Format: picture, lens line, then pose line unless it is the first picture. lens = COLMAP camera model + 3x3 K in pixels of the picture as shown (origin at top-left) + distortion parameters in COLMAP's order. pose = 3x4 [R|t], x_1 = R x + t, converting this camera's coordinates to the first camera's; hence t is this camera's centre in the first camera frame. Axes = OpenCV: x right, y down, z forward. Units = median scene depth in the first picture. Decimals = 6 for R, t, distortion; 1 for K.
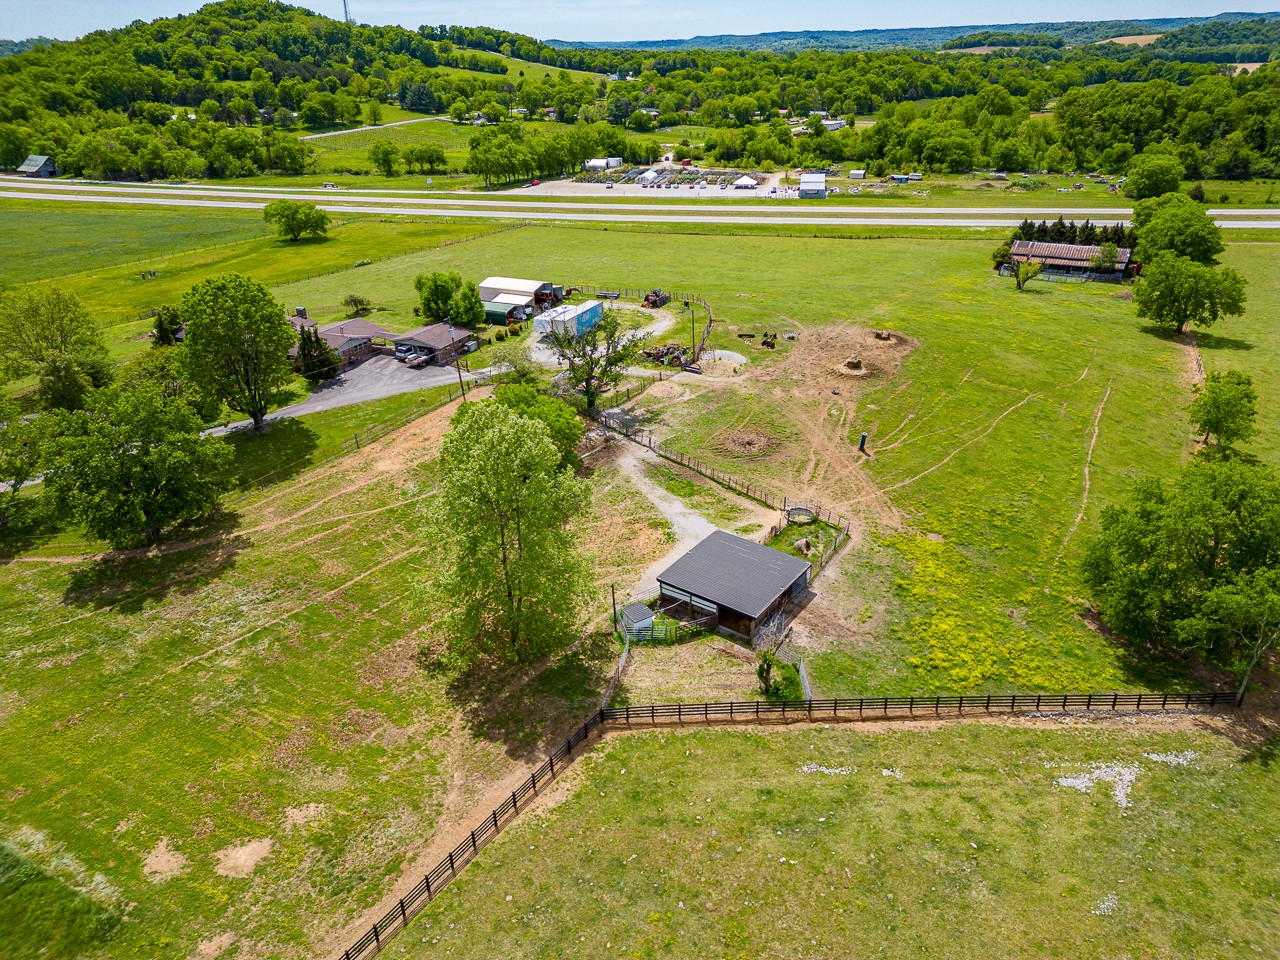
lens RADIAL K [[890.7, 0, 640.0], [0, 890.7, 480.0], [0, 0, 1]] dist [0.068244, -0.059533]
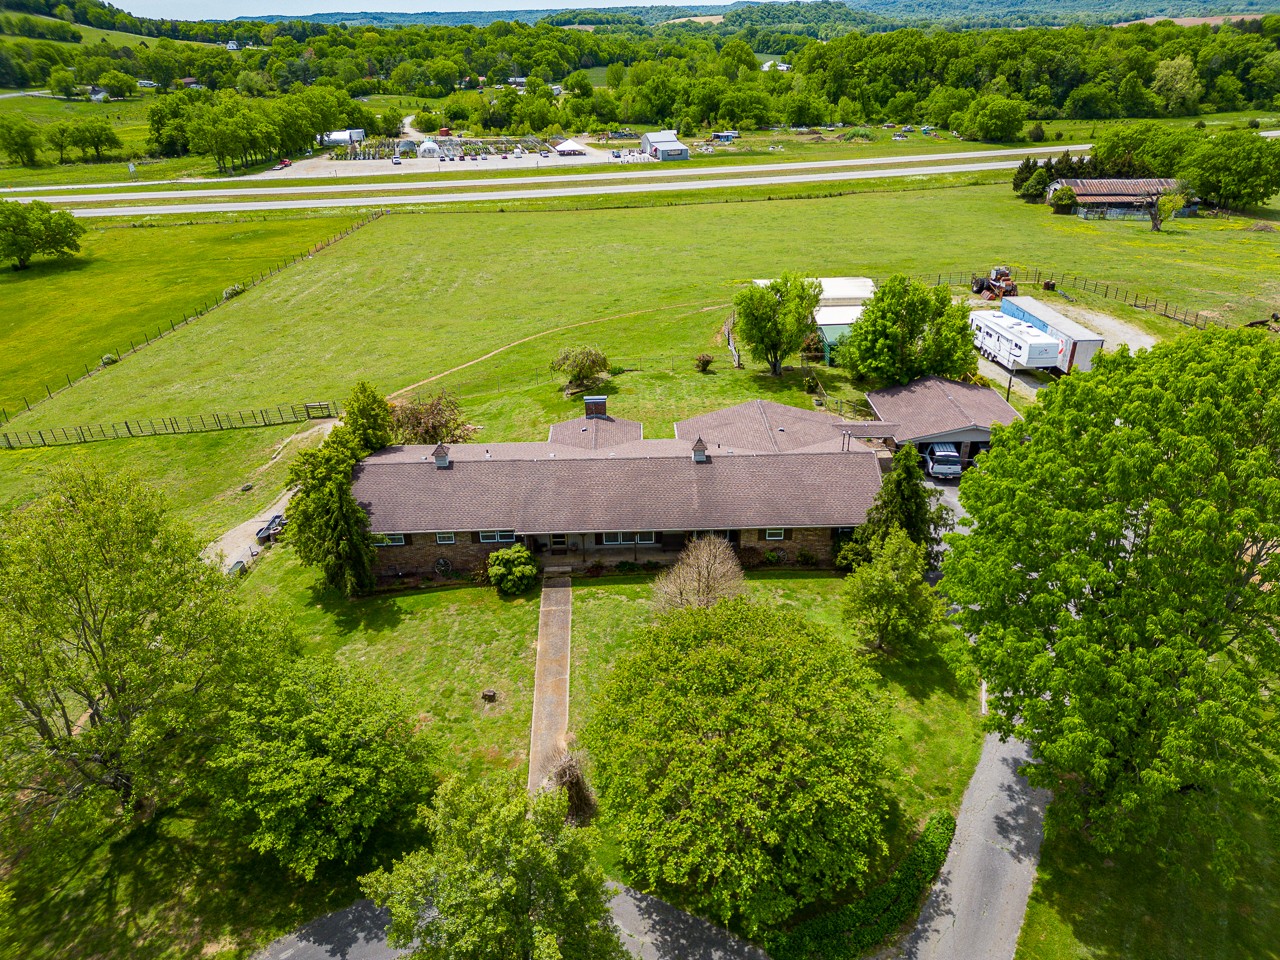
lens RADIAL K [[890.7, 0, 640.0], [0, 890.7, 480.0], [0, 0, 1]] dist [0.068244, -0.059533]
pose [[0.906703, -0.190130, 0.376483, -0.164752], [0.184903, 0.981466, 0.050344, -0.053648], [-0.379078, 0.023966, 0.925055, 0.190323]]
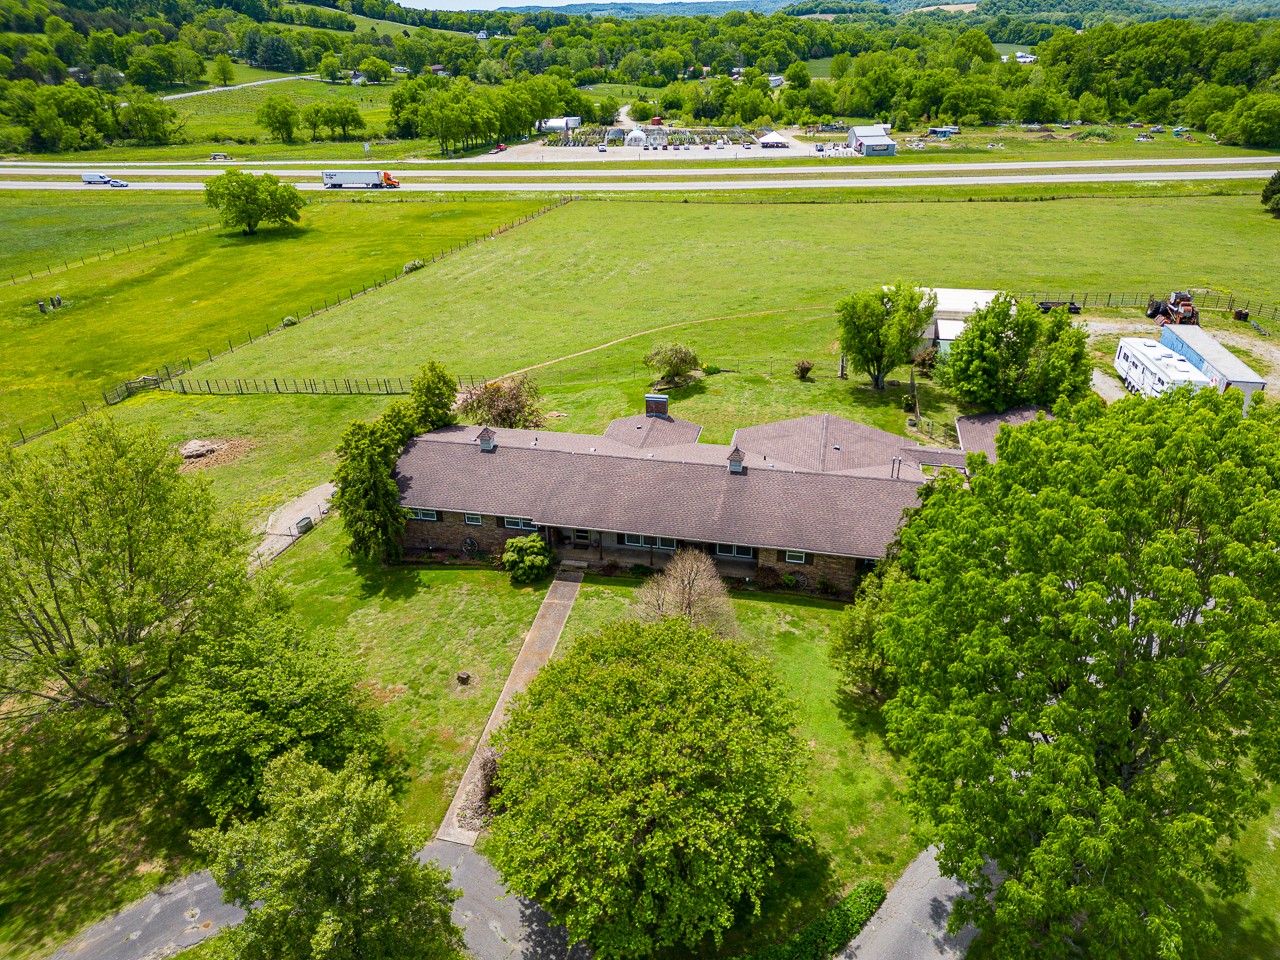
lens RADIAL K [[890.7, 0, 640.0], [0, 890.7, 480.0], [0, 0, 1]] dist [0.068244, -0.059533]
pose [[0.980866, -0.087073, 0.174128, -0.144927], [0.082940, 0.996076, 0.030883, -0.052190], [-0.176134, -0.015850, 0.984239, 0.186433]]
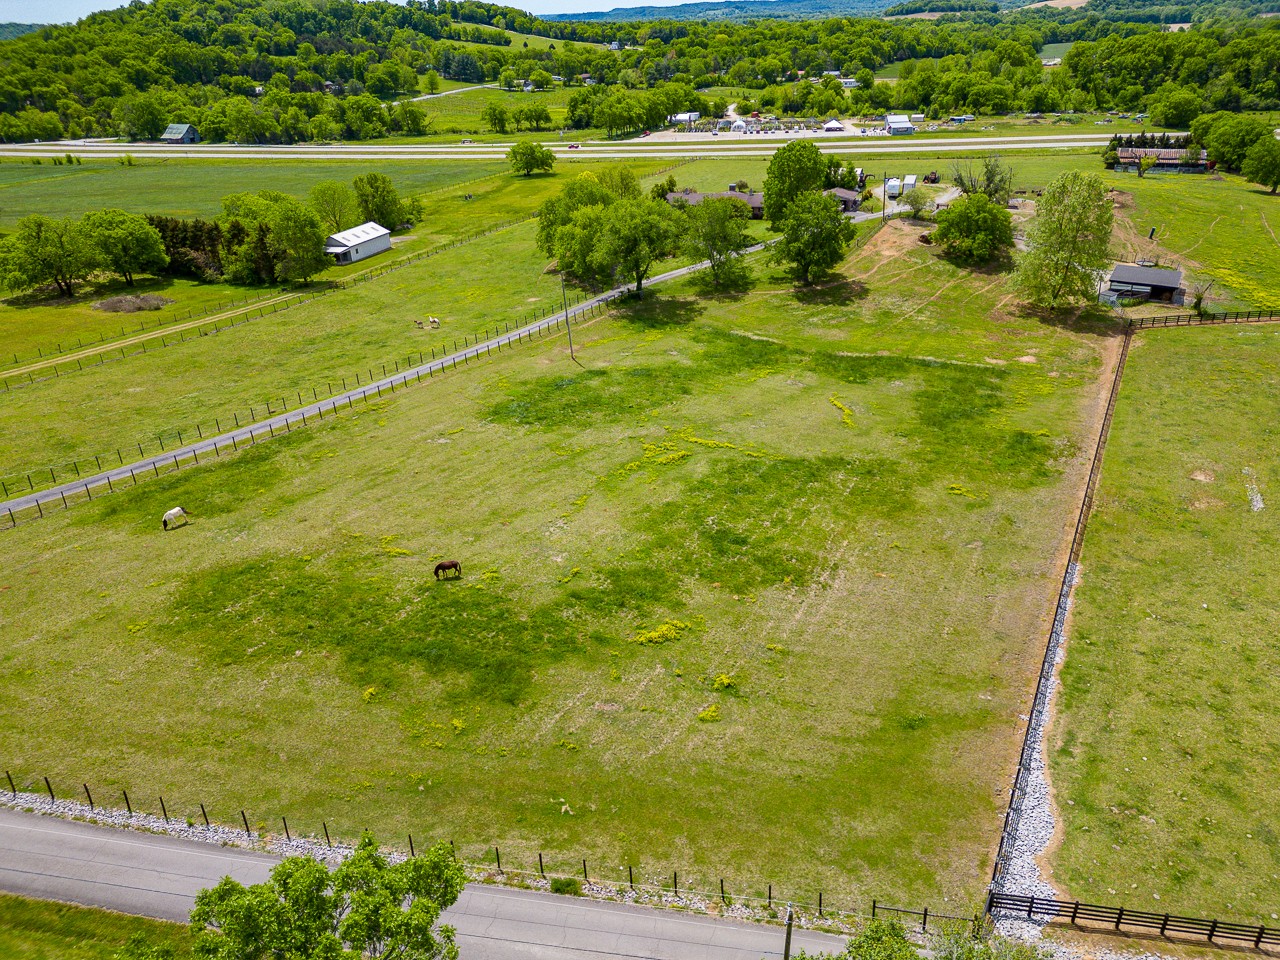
lens RADIAL K [[904.3, 0, 640.0], [0, 904.3, 480.0], [0, 0, 1]] dist [0.068742, -0.059285]
pose [[0.996243, -0.053640, 0.067989, -0.207659], [0.052443, 0.998438, 0.019277, 0.082240], [-0.068916, -0.015639, 0.997500, -0.159486]]
